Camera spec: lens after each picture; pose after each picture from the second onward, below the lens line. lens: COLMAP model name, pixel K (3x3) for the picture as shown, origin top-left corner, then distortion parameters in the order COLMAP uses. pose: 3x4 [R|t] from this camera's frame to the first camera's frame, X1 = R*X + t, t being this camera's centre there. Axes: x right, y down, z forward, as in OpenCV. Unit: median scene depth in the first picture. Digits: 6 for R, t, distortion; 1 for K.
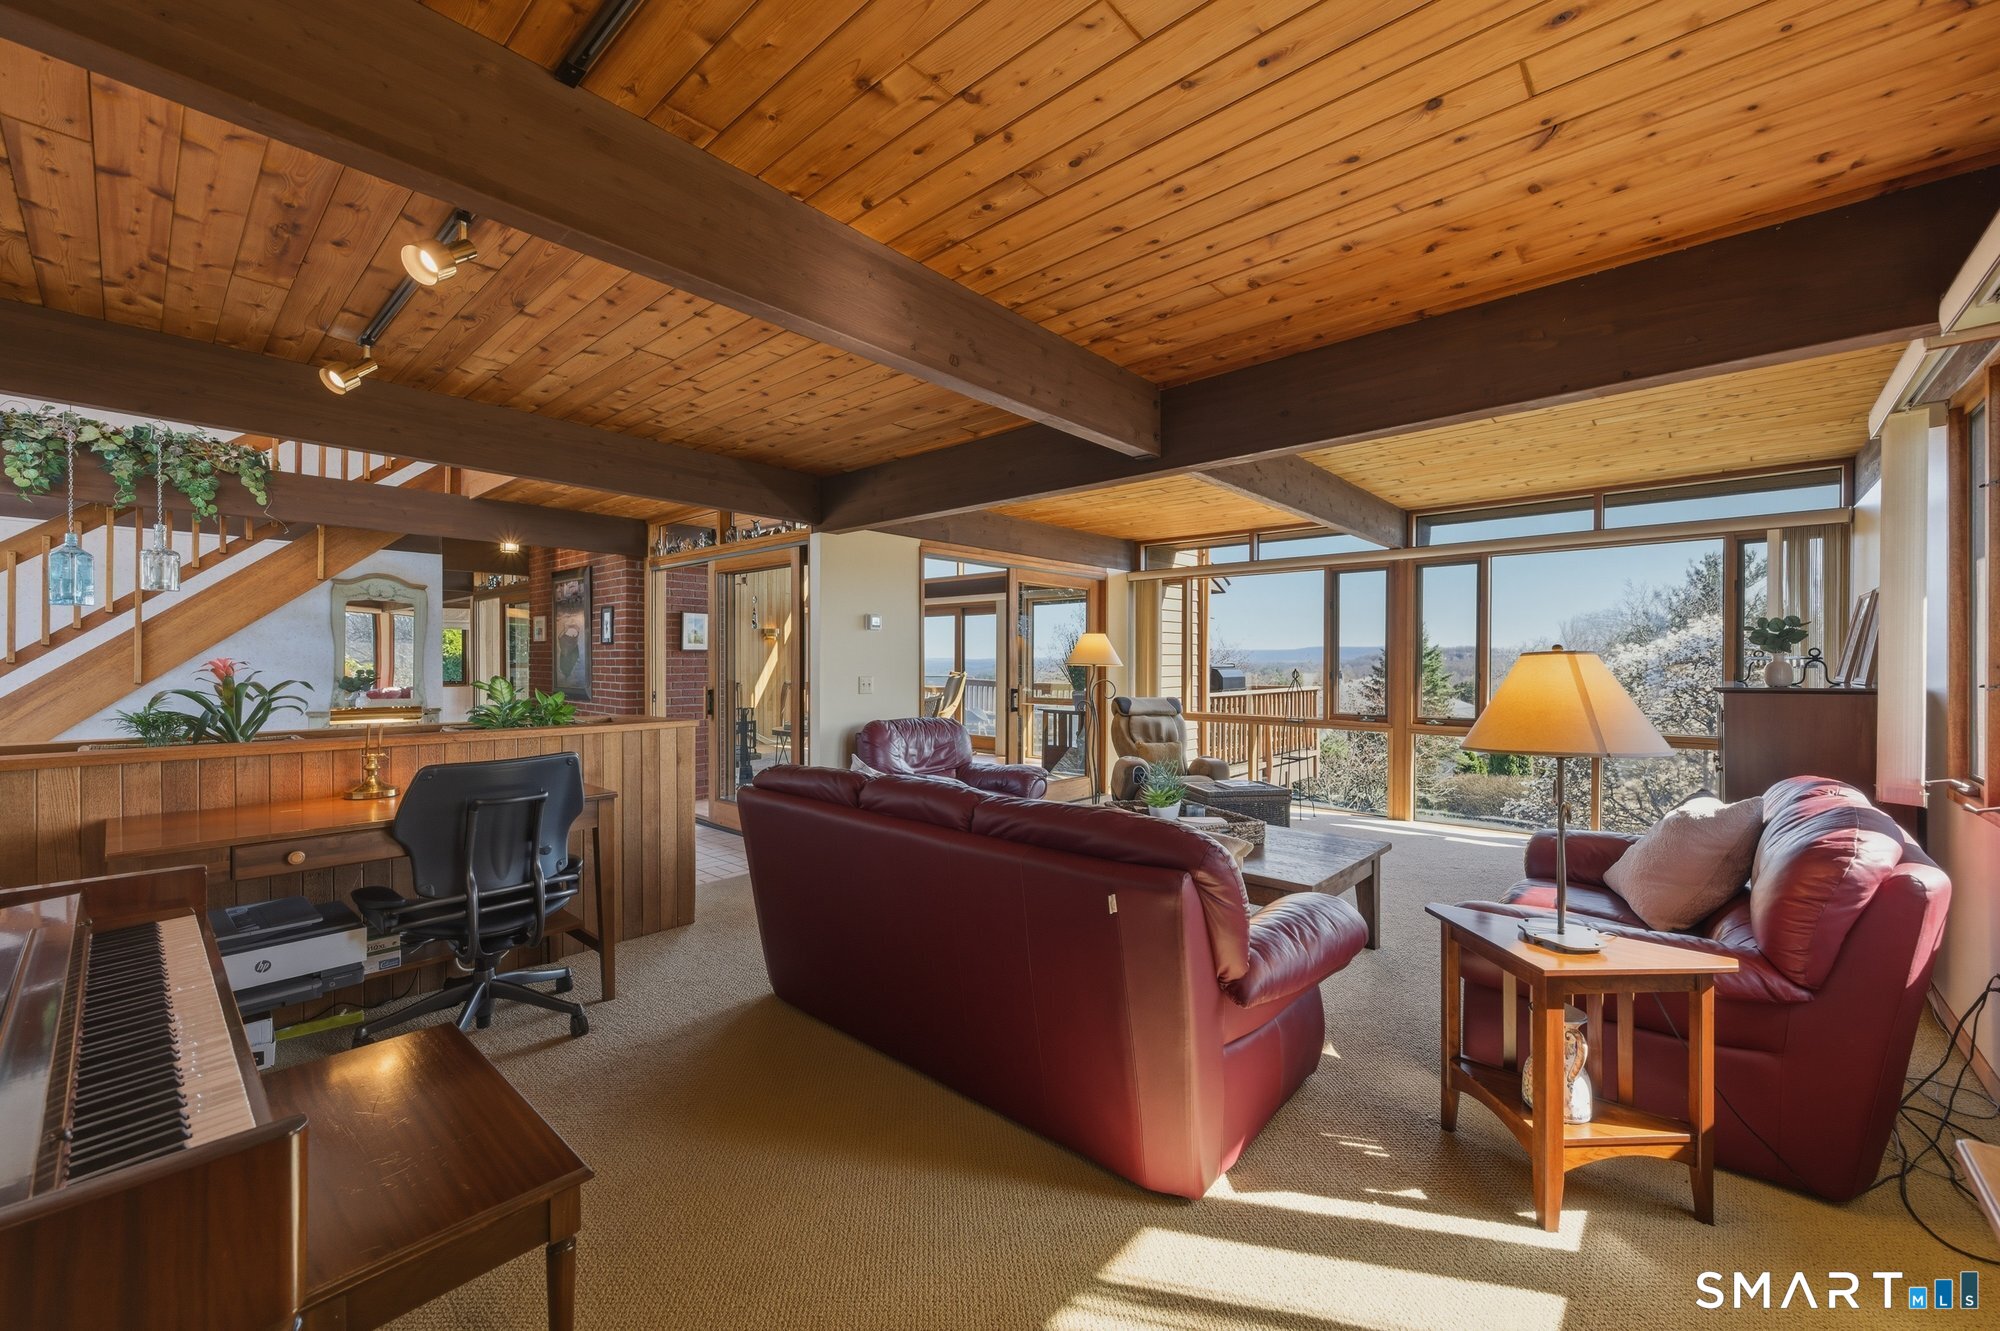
lens RADIAL K [[790.2, 0, 997.7], [0, 790.2, 663.1], [0, 0, 1]] dist [0.007412, -0.001865]
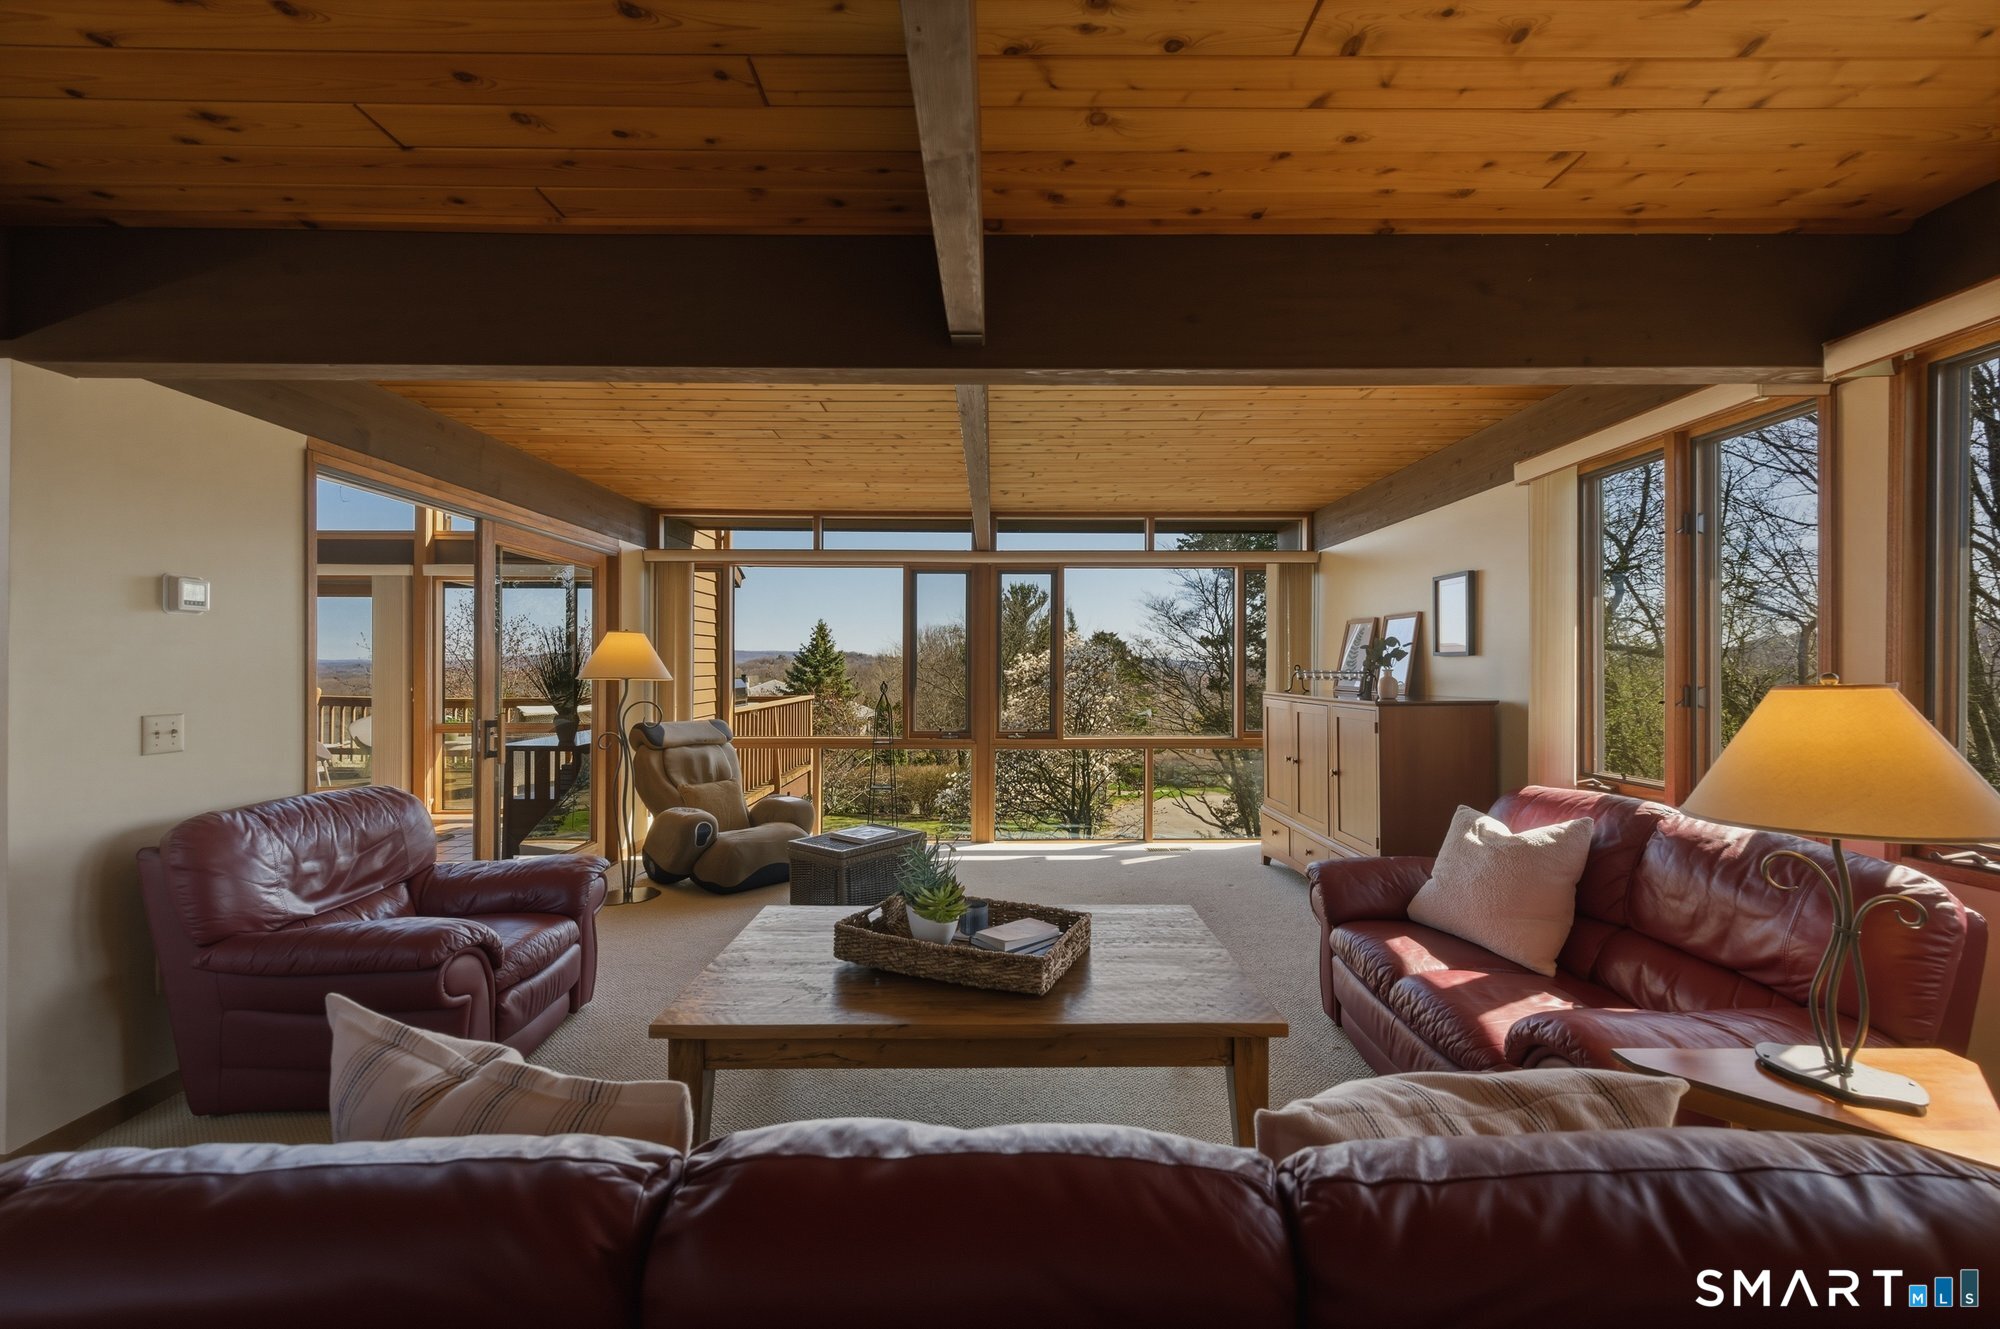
lens RADIAL K [[790.2, 0, 1003.7], [0, 790.2, 671.6], [0, 0, 1]] dist [0.007412, -0.001865]
pose [[0.734911, -0.004729, 0.678147, -0.104267], [0.000168, 0.999977, 0.006792, -0.009188], [-0.678163, -0.004878, 0.734895, 0.296759]]
